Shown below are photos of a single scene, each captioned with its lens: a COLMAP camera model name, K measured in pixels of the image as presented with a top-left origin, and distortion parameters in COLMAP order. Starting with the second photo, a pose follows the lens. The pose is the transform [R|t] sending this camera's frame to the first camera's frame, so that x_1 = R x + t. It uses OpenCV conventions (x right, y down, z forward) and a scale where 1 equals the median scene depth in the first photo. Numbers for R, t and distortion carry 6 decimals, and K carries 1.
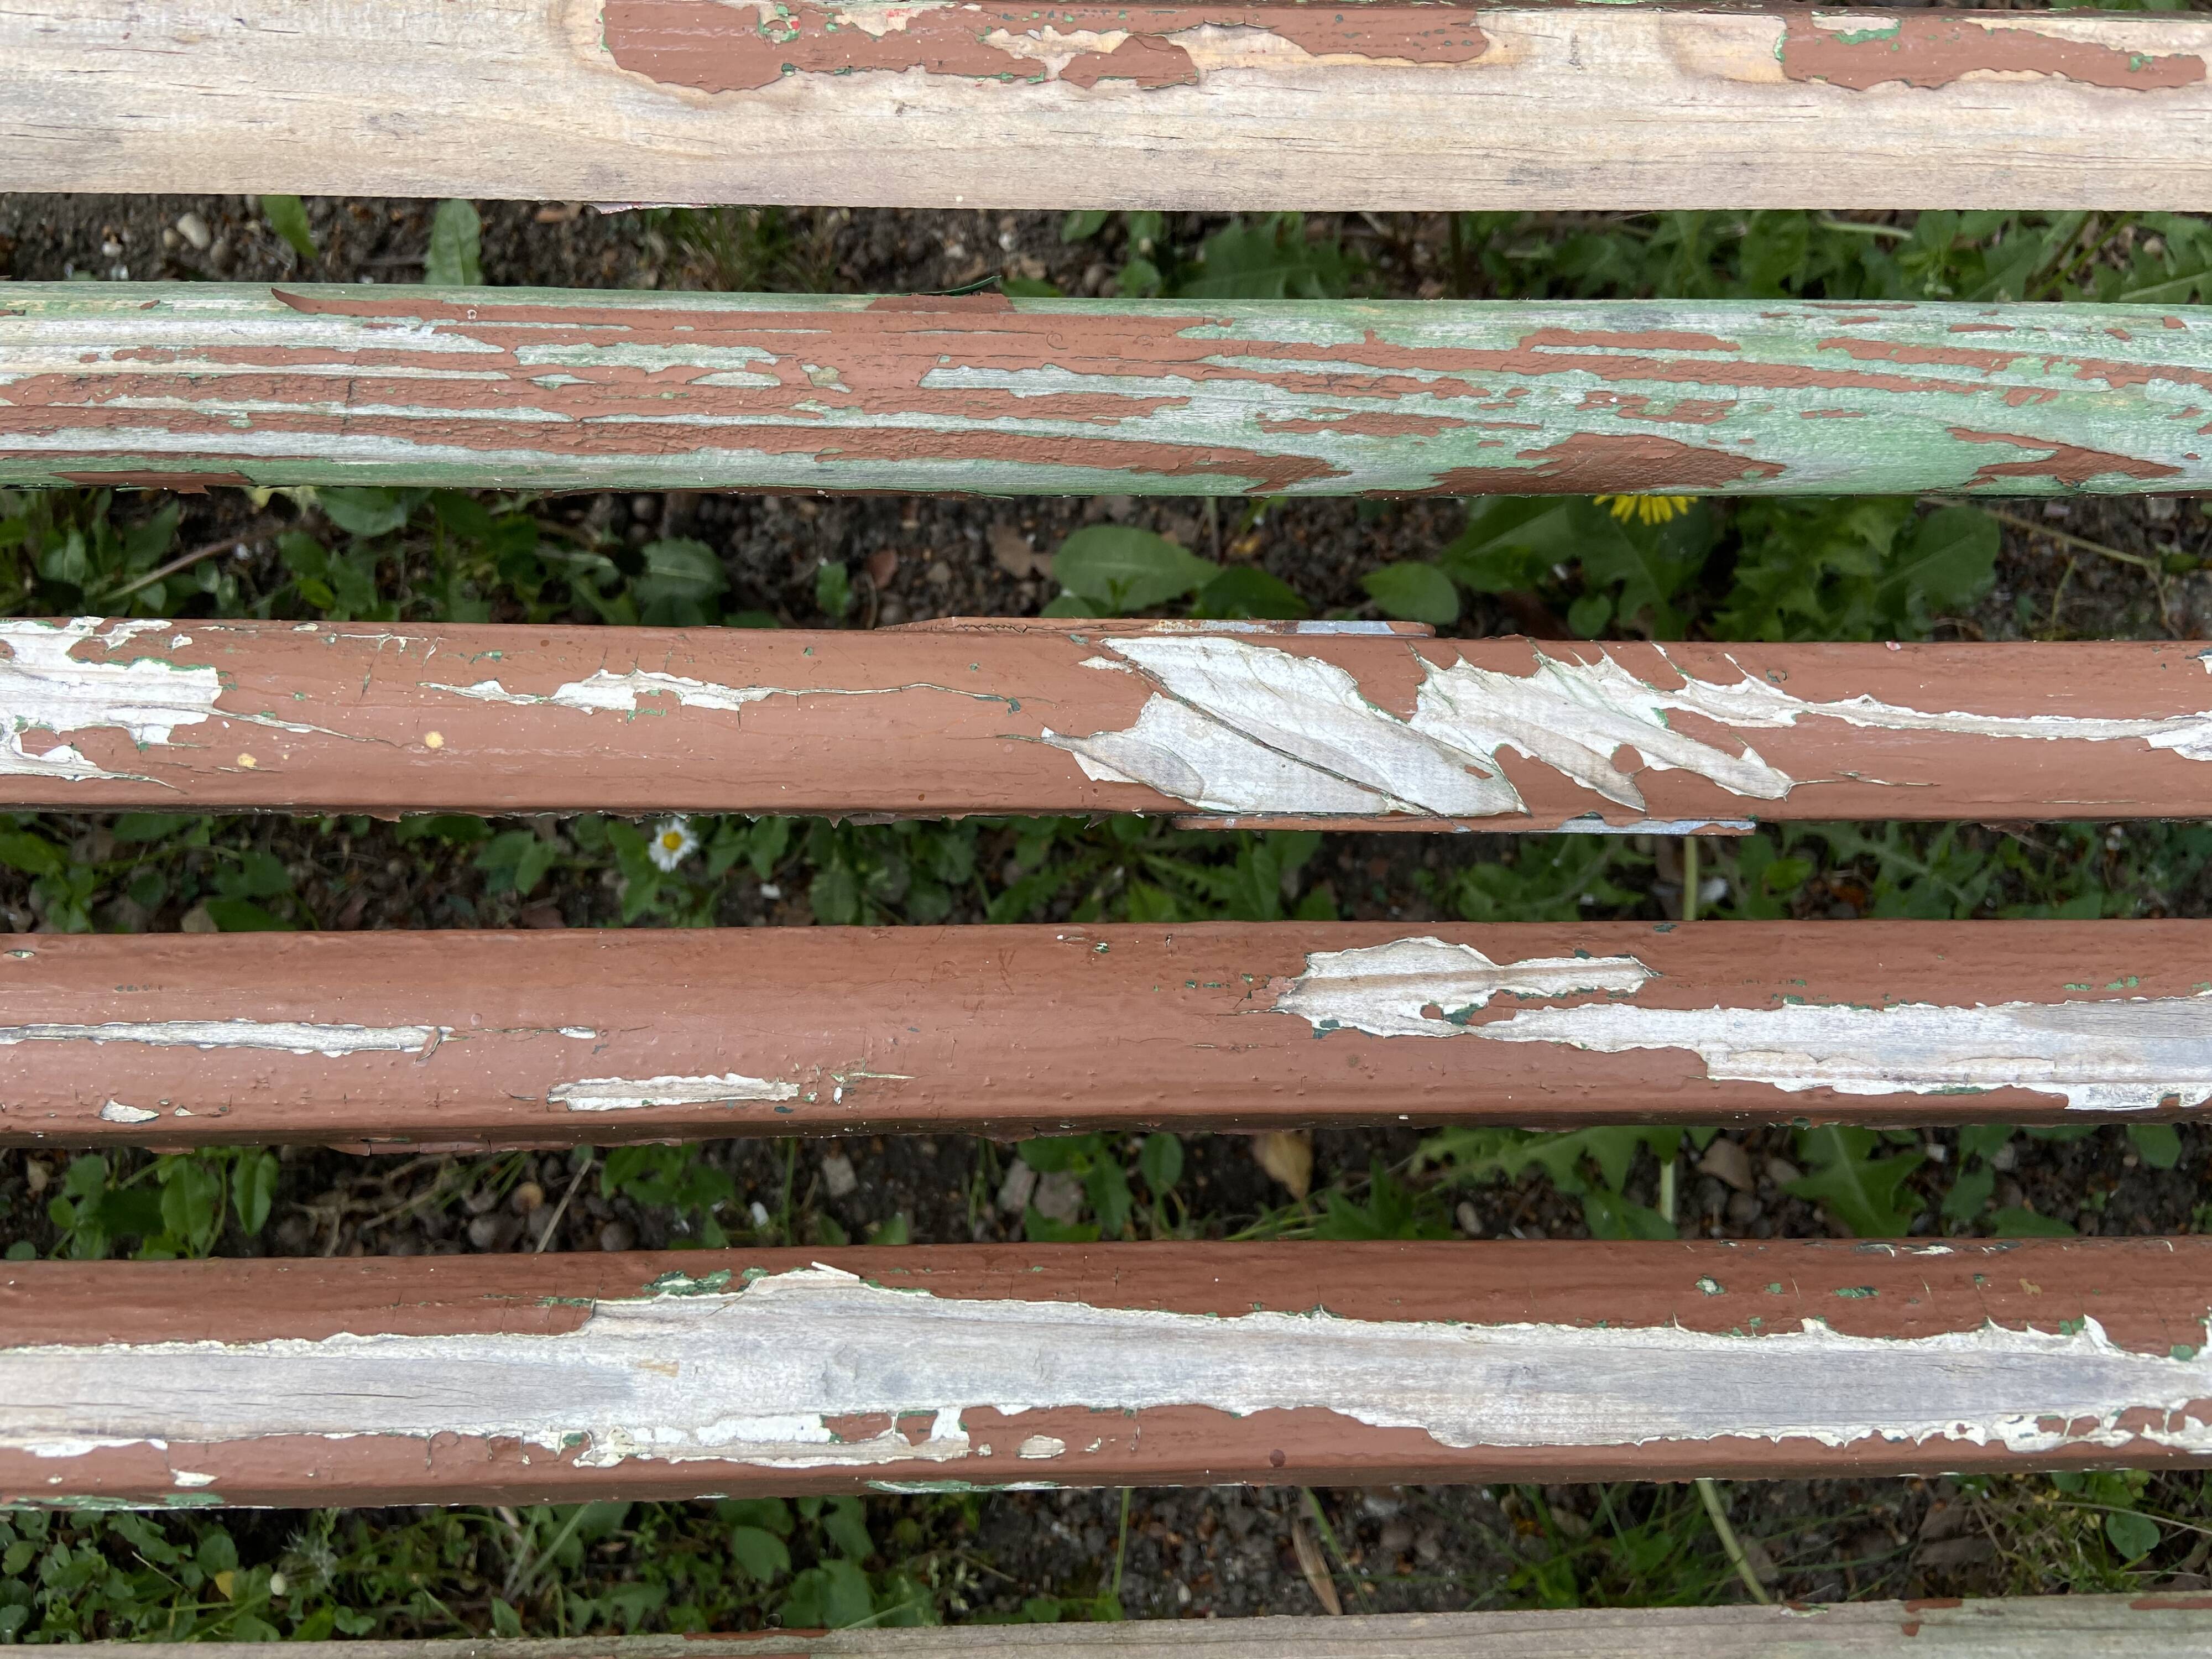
lens RADIAL K [[1675.3, 0, 1119.5], [0, 1675.3, 820.0], [0, 0, 1]] dist [0.108456, -0.141115]
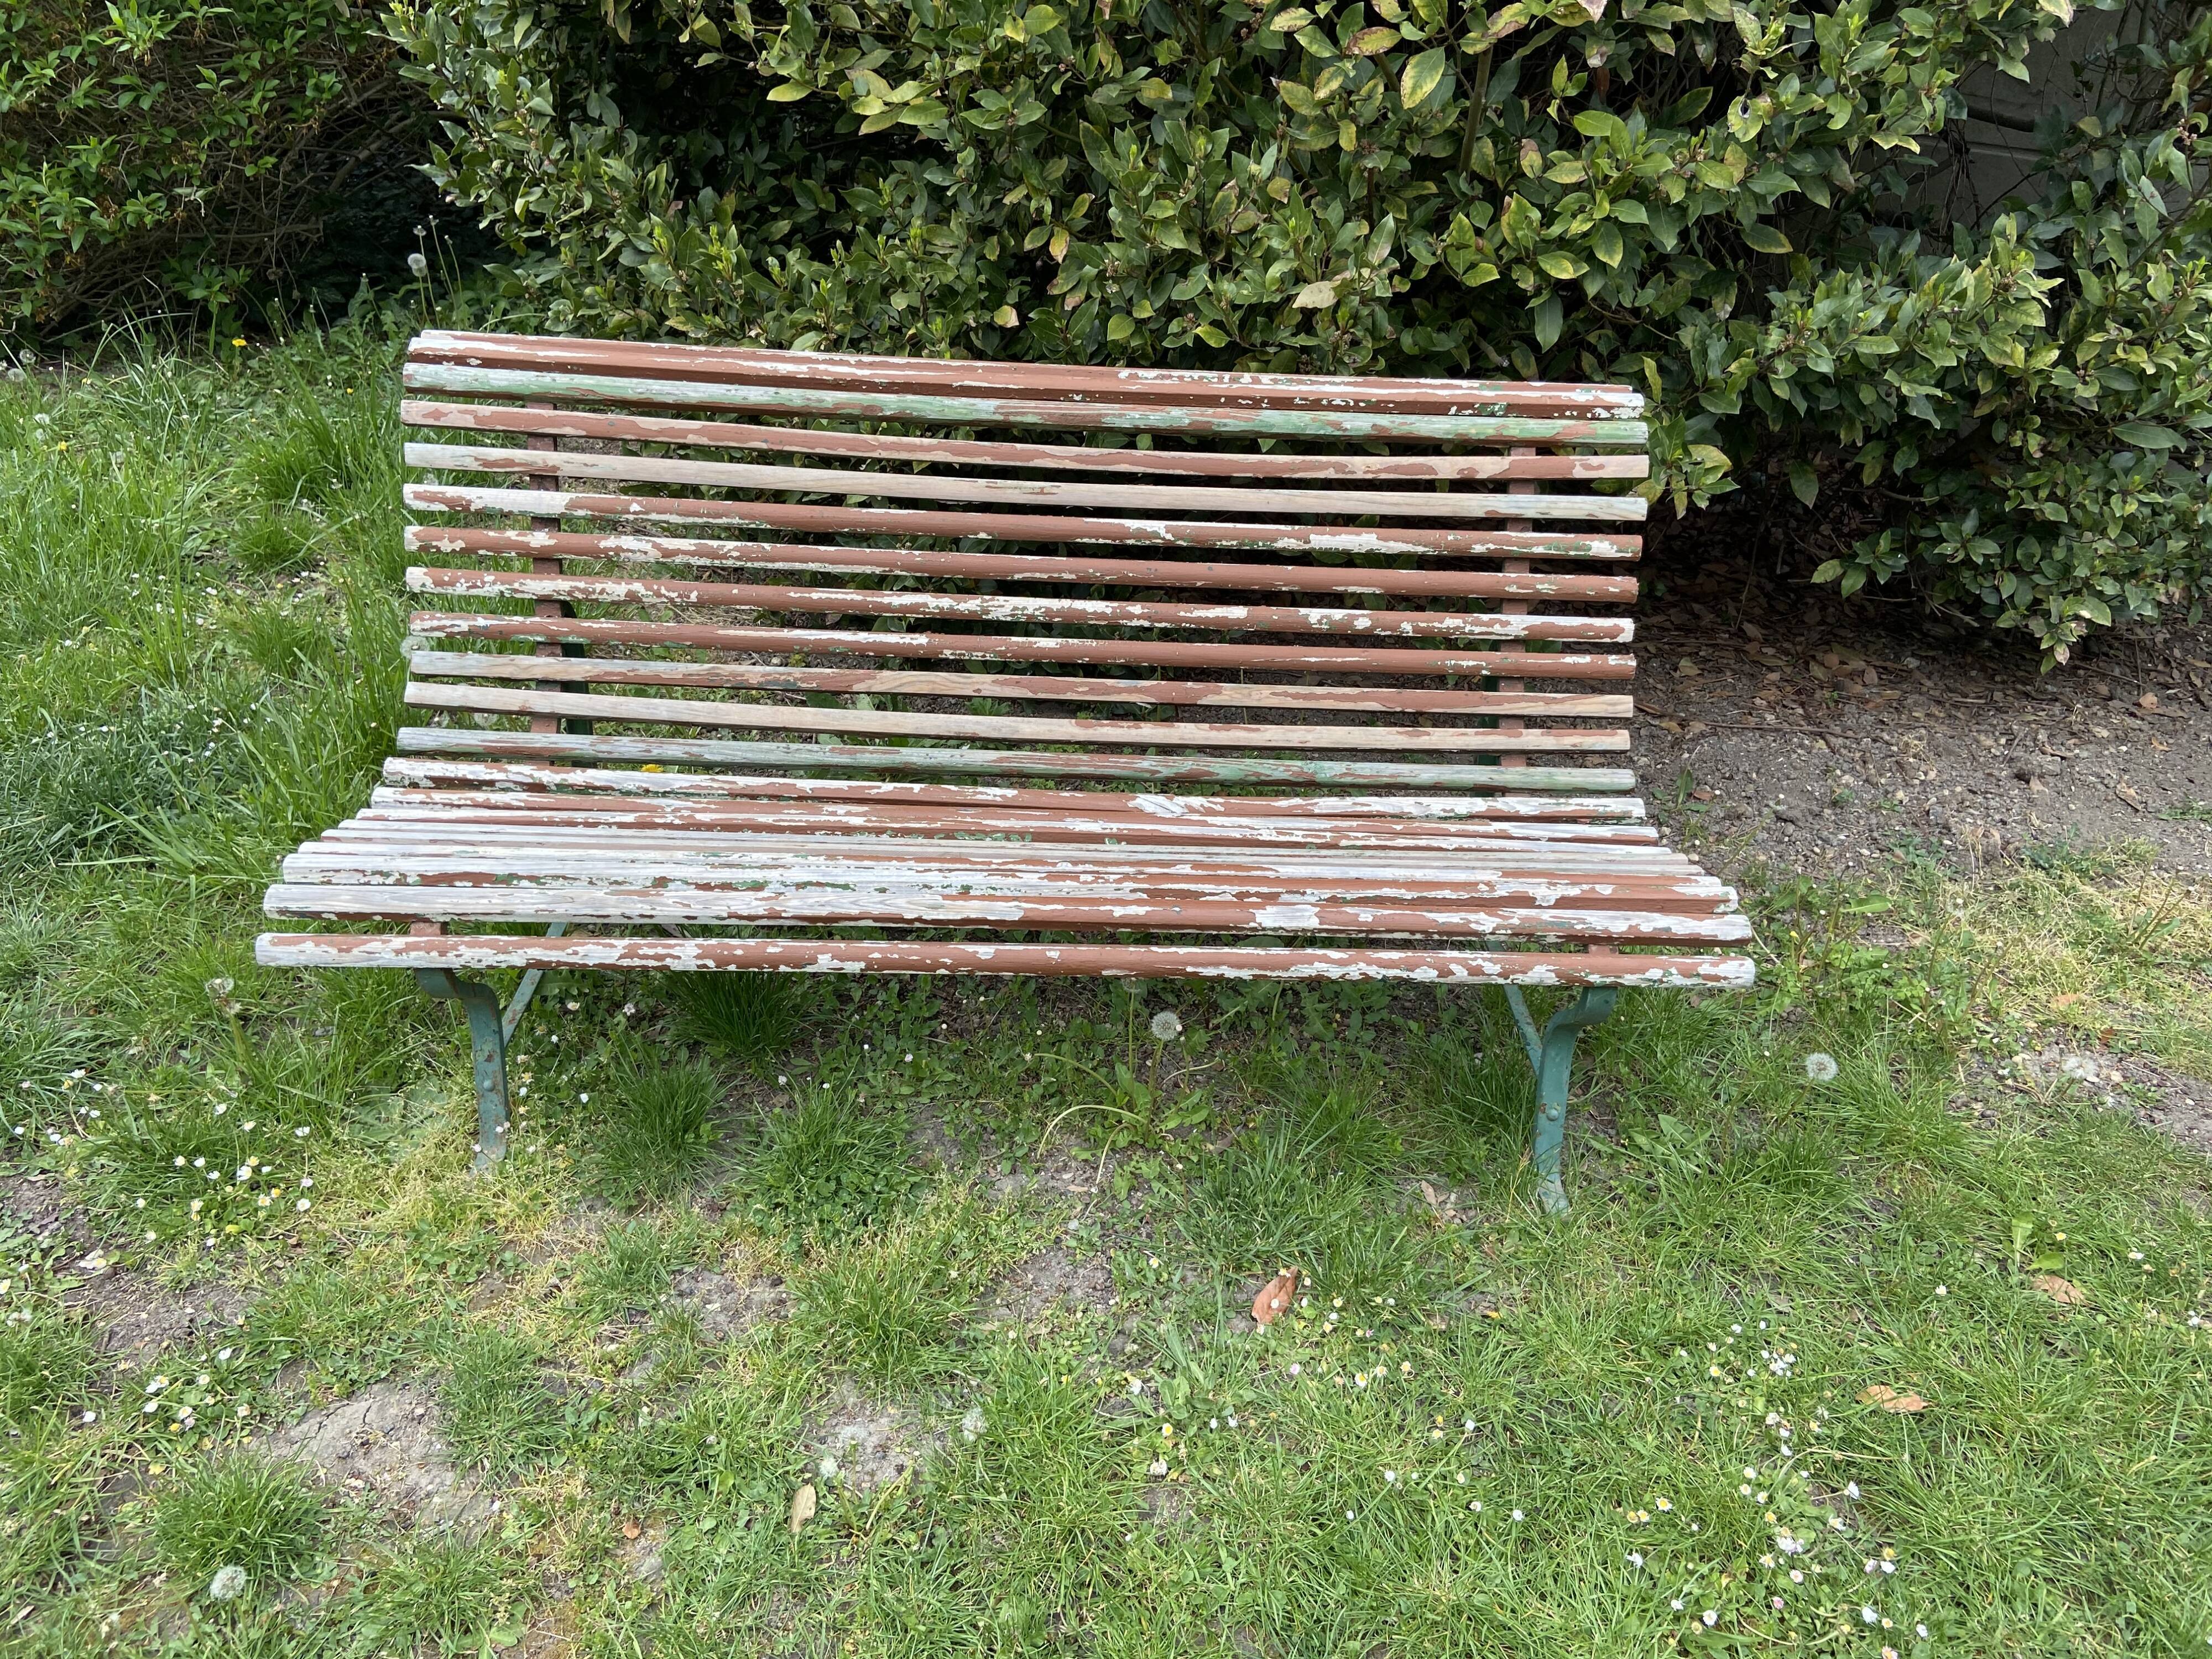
lens RADIAL K [[1675.3, 0, 1093.2], [0, 1675.3, 820.9], [0, 0, 1]] dist [0.108456, -0.141115]
pose [[0.999993, 0.003741, -0.000332, -0.174662], [-0.003029, 0.751008, -0.660286, 5.074696], [-0.002220, 0.660283, 0.751014, -4.663284]]
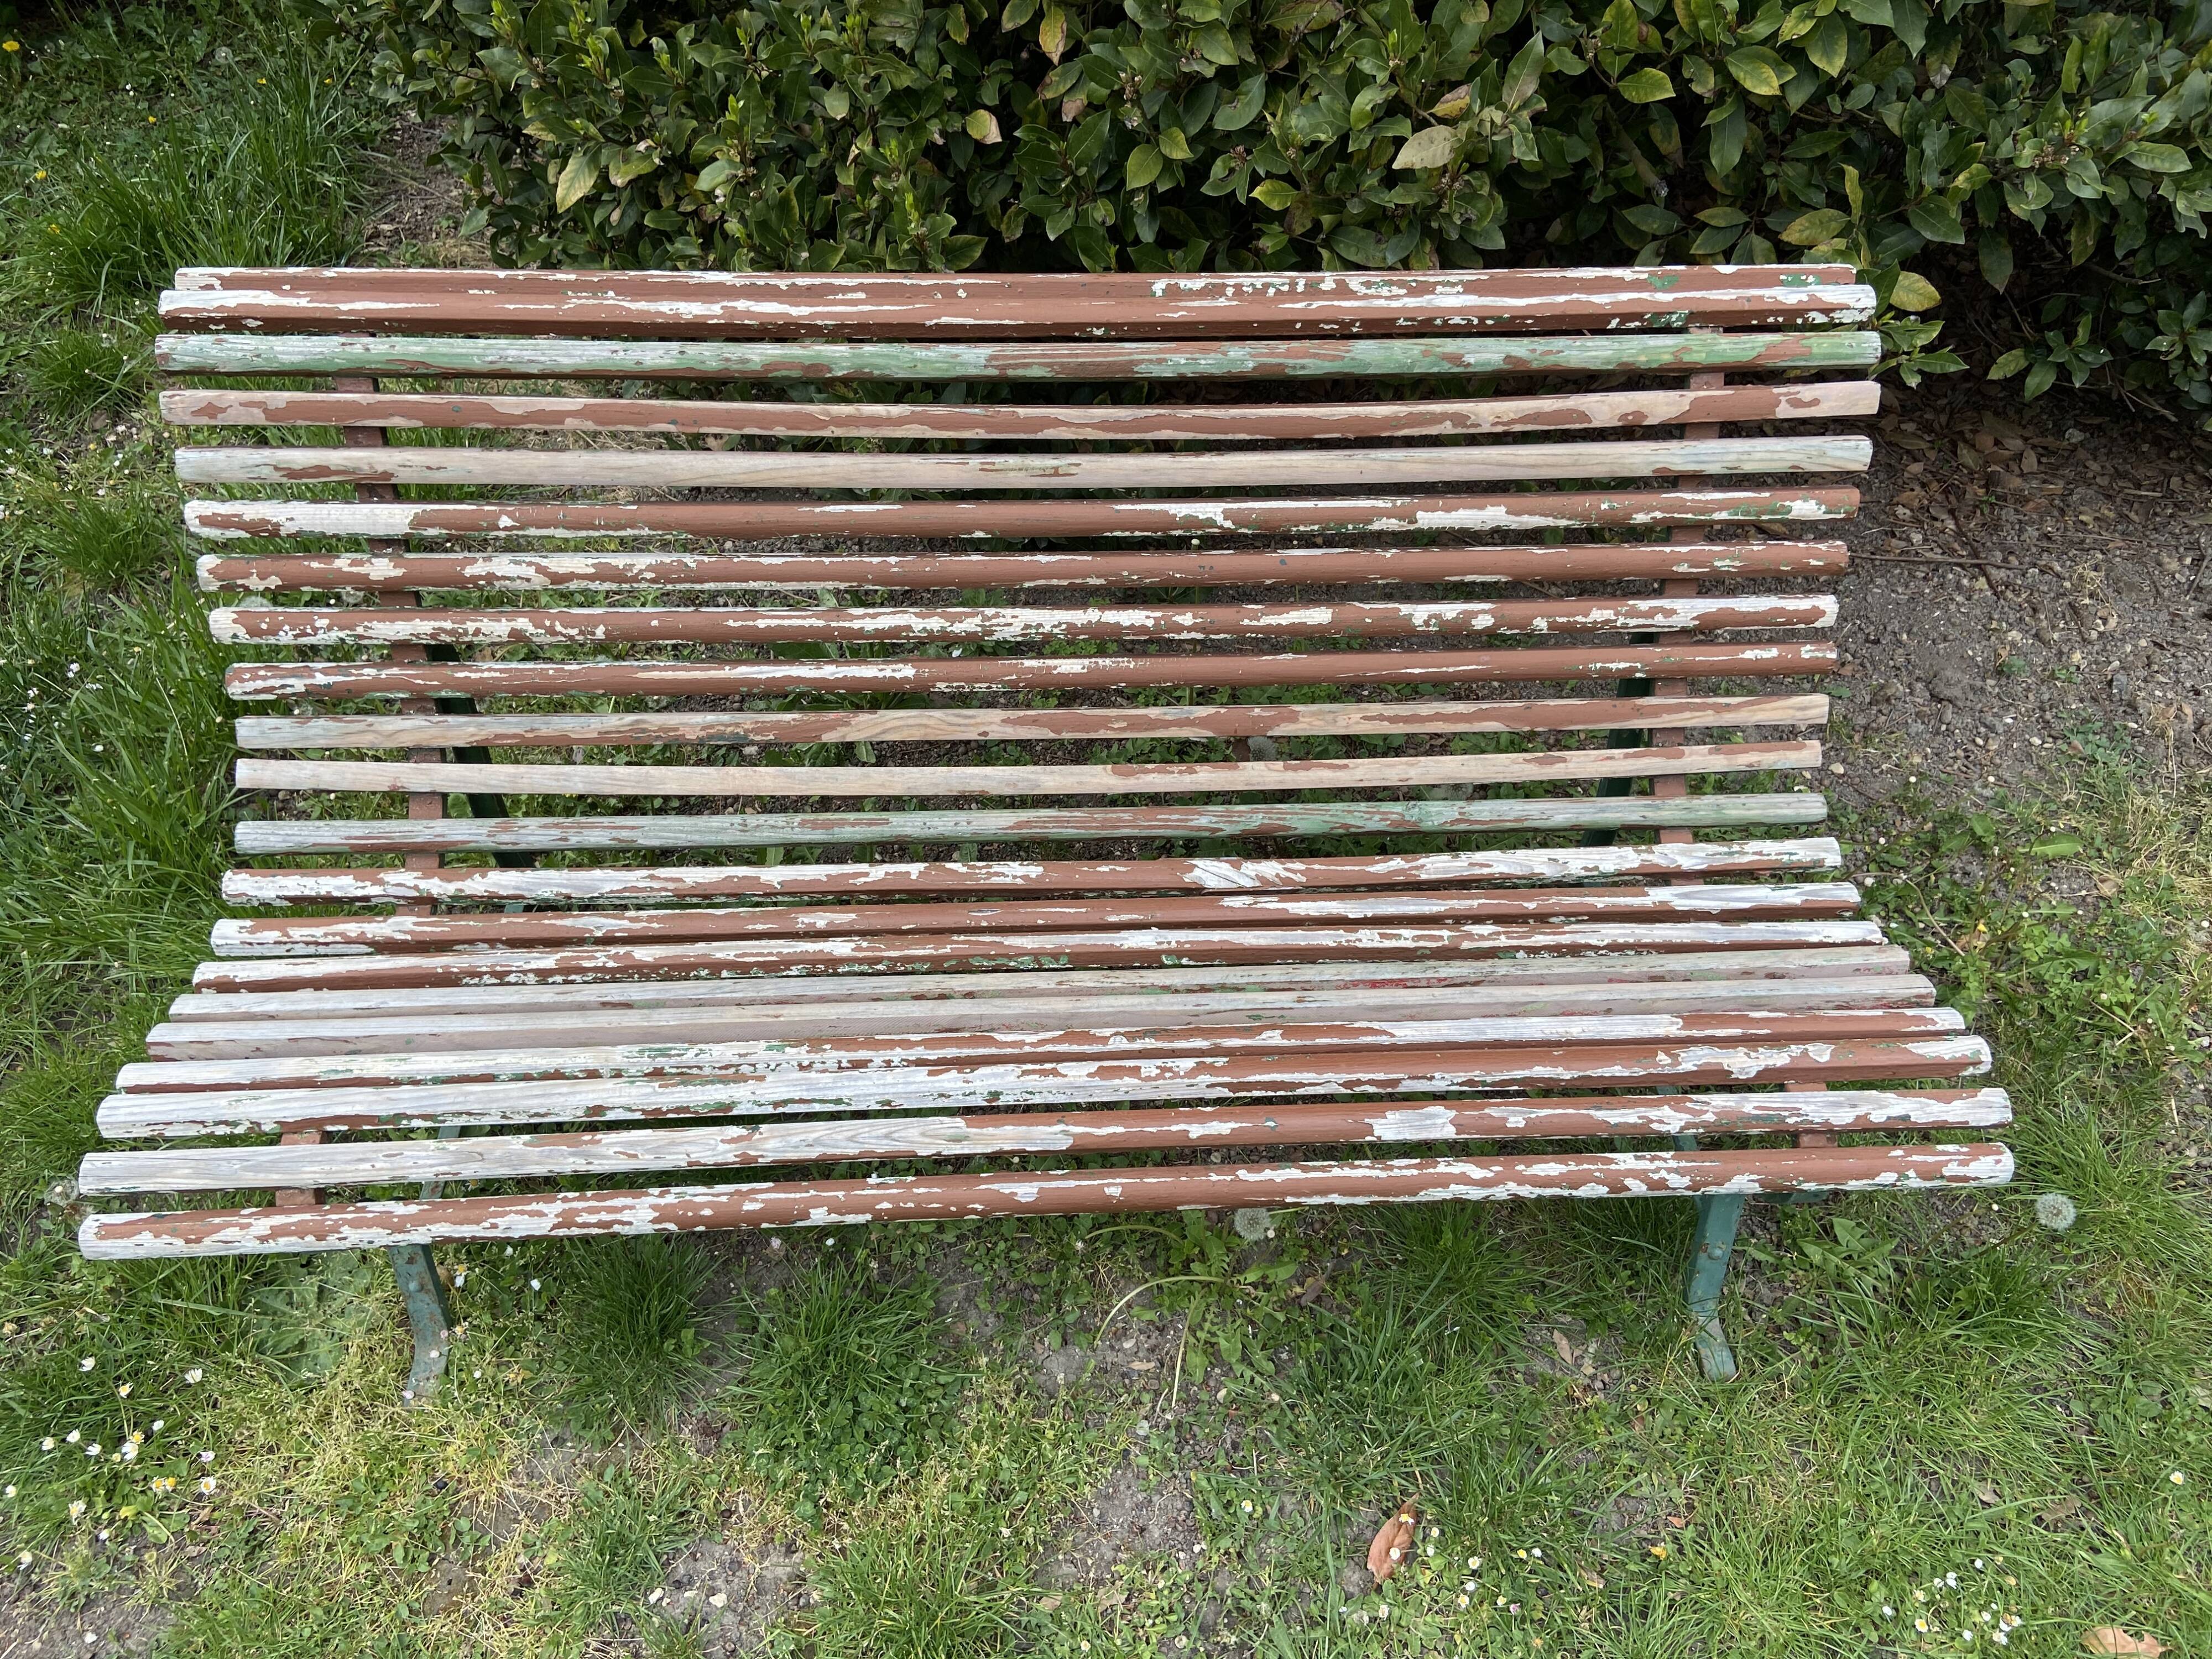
lens RADIAL K [[1675.3, 0, 1094.5], [0, 1675.3, 838.2], [0, 0, 1]] dist [0.108456, -0.141115]
pose [[0.999213, -0.038329, 0.010245, -0.396998], [0.038946, 0.898343, -0.437565, 2.457893], [0.007568, 0.437620, 0.899128, -4.447925]]
